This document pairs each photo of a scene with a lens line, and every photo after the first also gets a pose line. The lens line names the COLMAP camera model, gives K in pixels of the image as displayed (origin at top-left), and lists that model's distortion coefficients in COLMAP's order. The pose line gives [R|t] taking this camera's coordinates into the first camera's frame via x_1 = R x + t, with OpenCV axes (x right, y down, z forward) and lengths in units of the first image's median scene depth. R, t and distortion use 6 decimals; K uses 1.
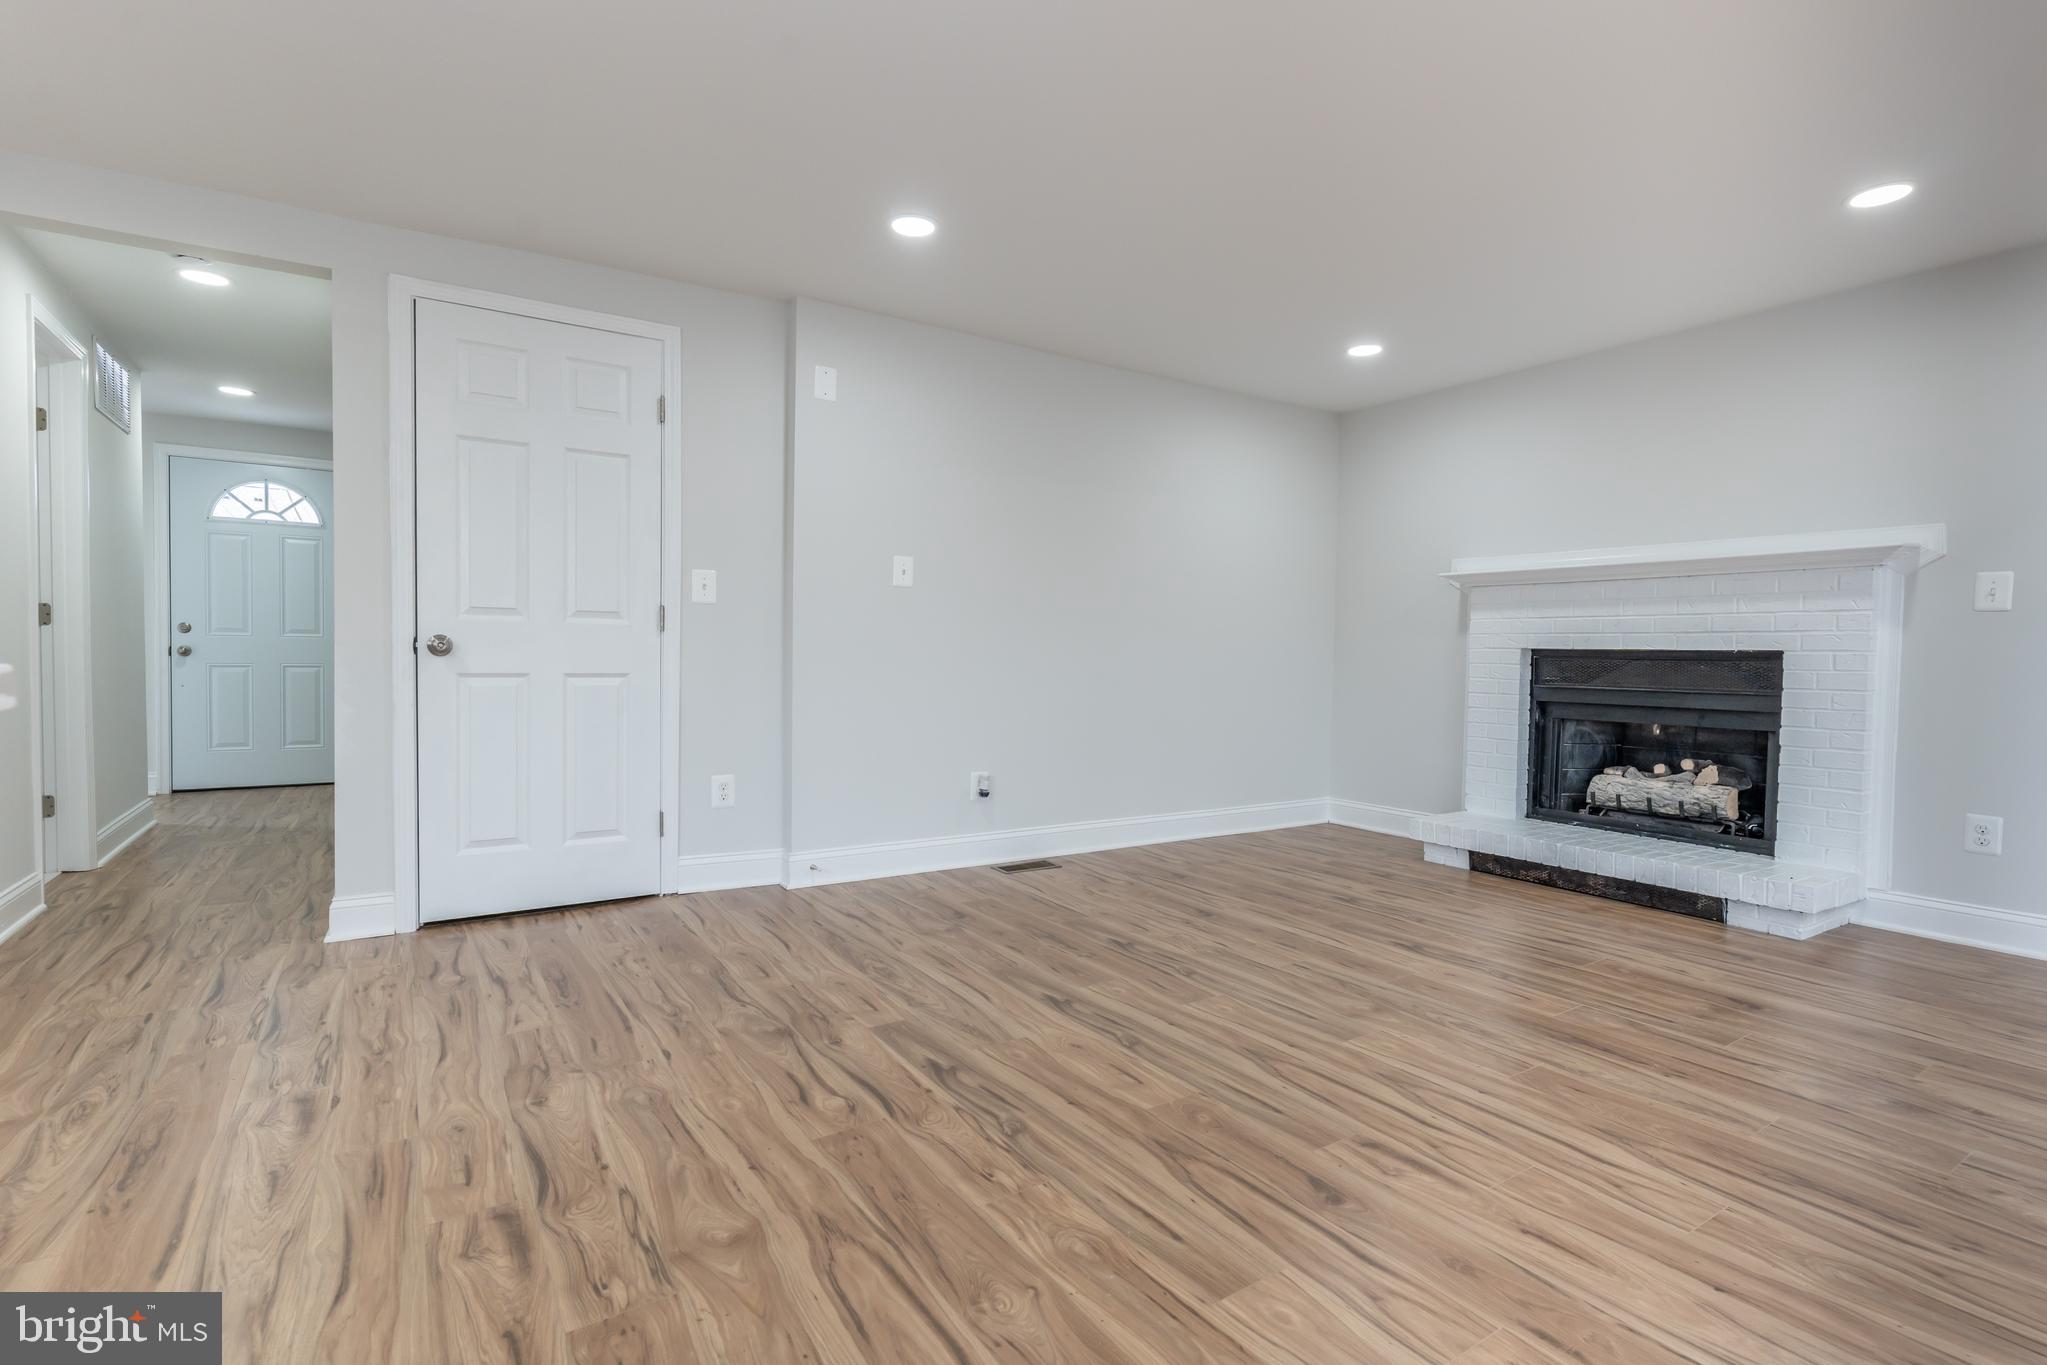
lens RADIAL K [[963.8, 0, 994.5], [0, 963.8, 679.6], [0, 0, 1]] dist [0.002410, -0.002445]
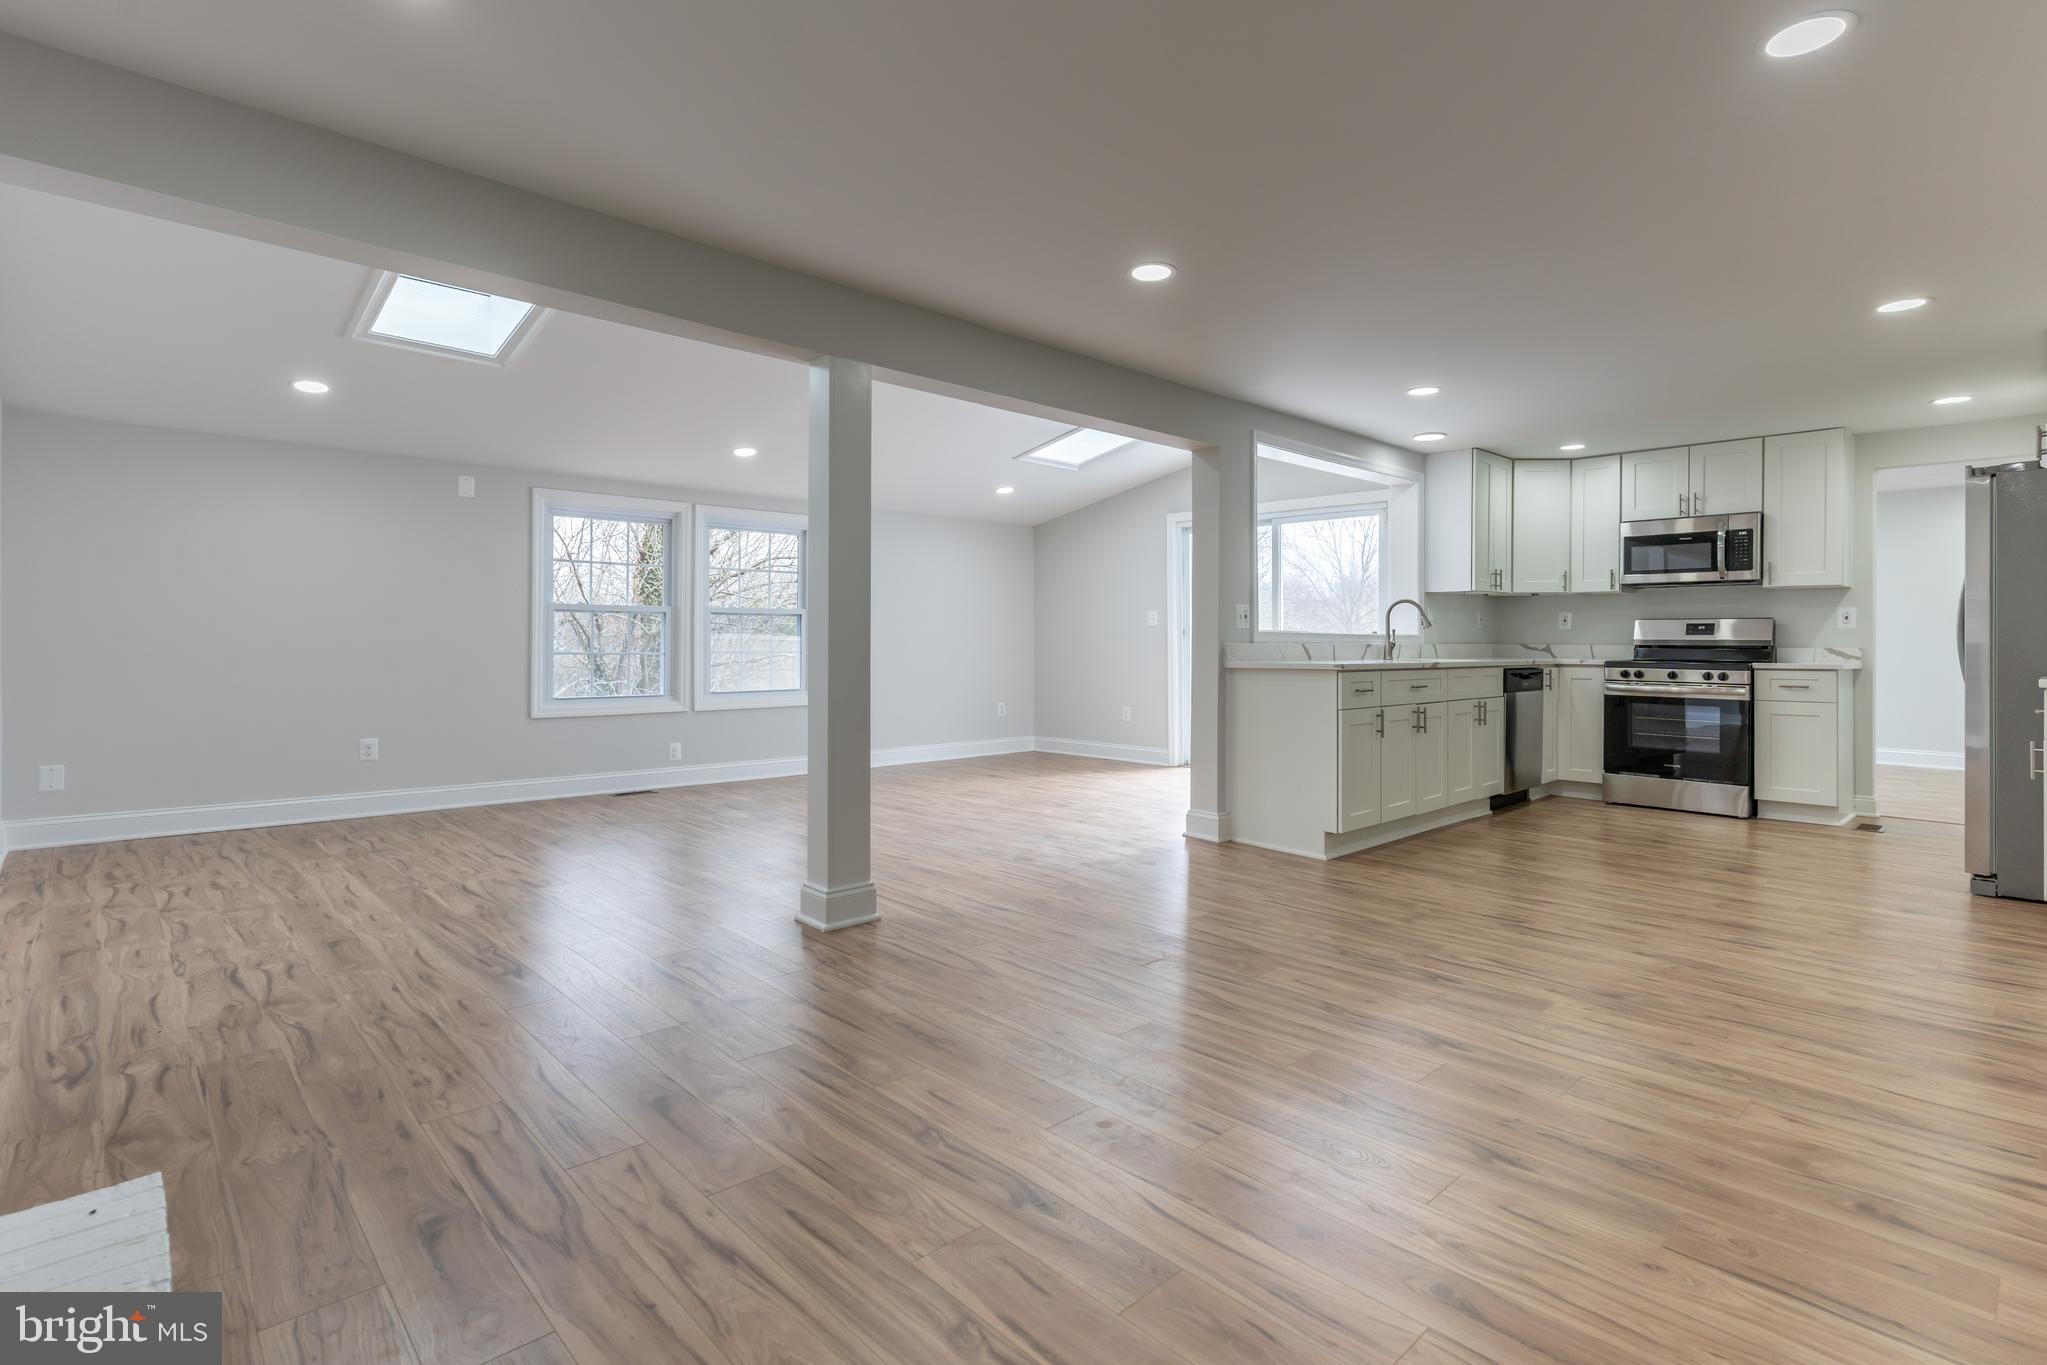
lens RADIAL K [[963.8, 0, 1002.2], [0, 963.8, 645.0], [0, 0, 1]] dist [0.002410, -0.002445]
pose [[-0.984071, -0.018534, -0.176809, 0.547618], [-0.024105, 0.999277, 0.029411, -0.057683], [0.176136, 0.033204, -0.983806, 1.519778]]
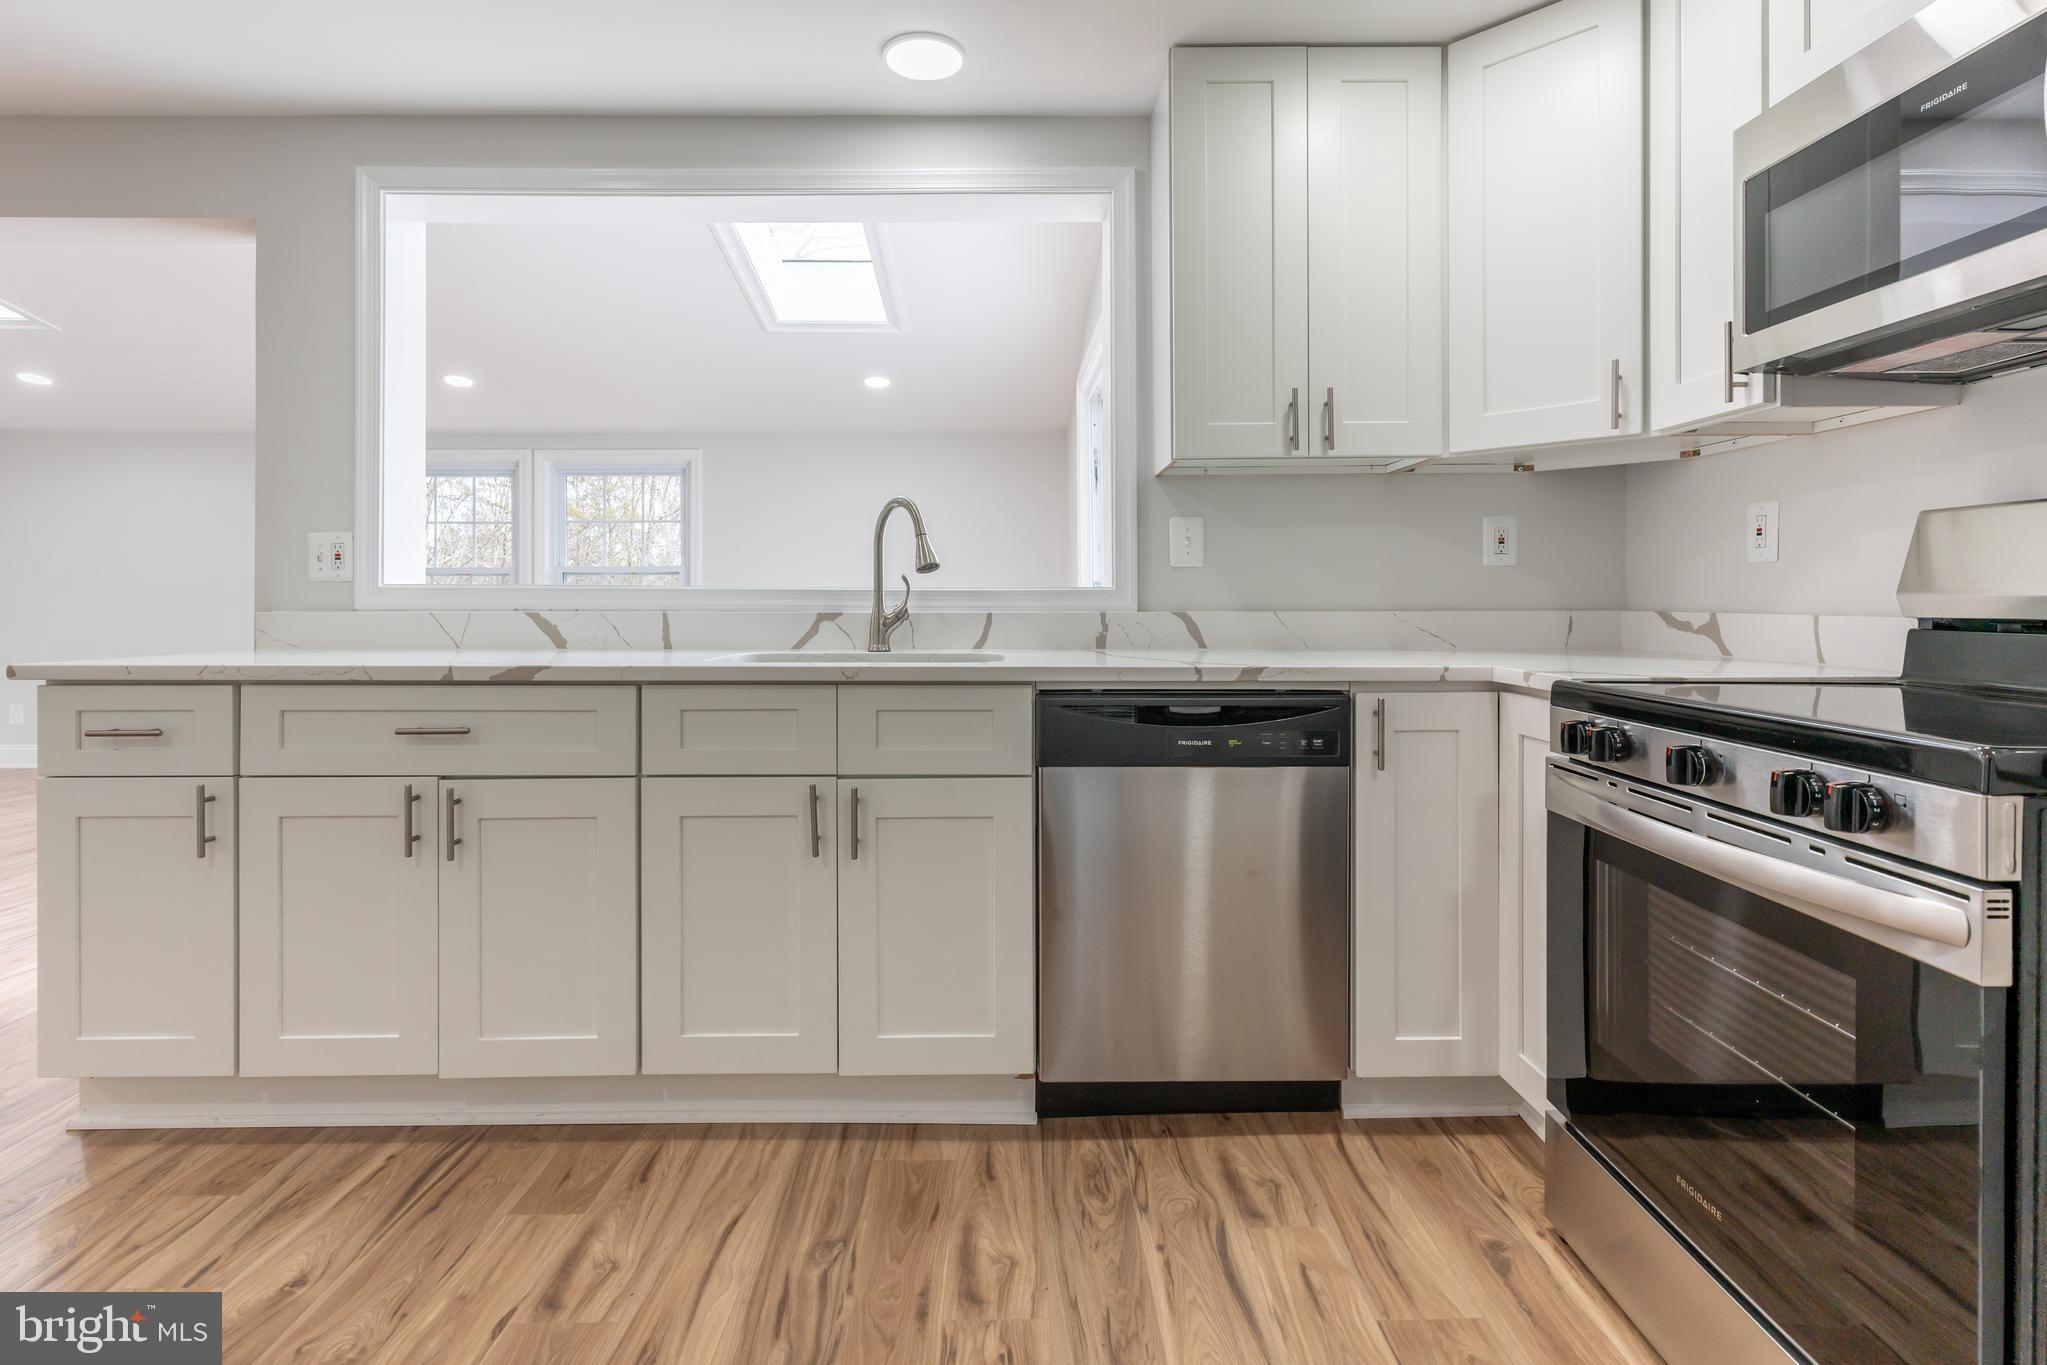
lens RADIAL K [[963.8, 0, 1050.5], [0, 963.8, 606.5], [0, 0, 1]] dist [0.002410, -0.002445]
pose [[-0.853917, -0.018064, 0.520095, -1.054816], [0.002636, 0.999234, 0.039033, -0.056029], [-0.520402, 0.034702, -0.853216, 0.365769]]
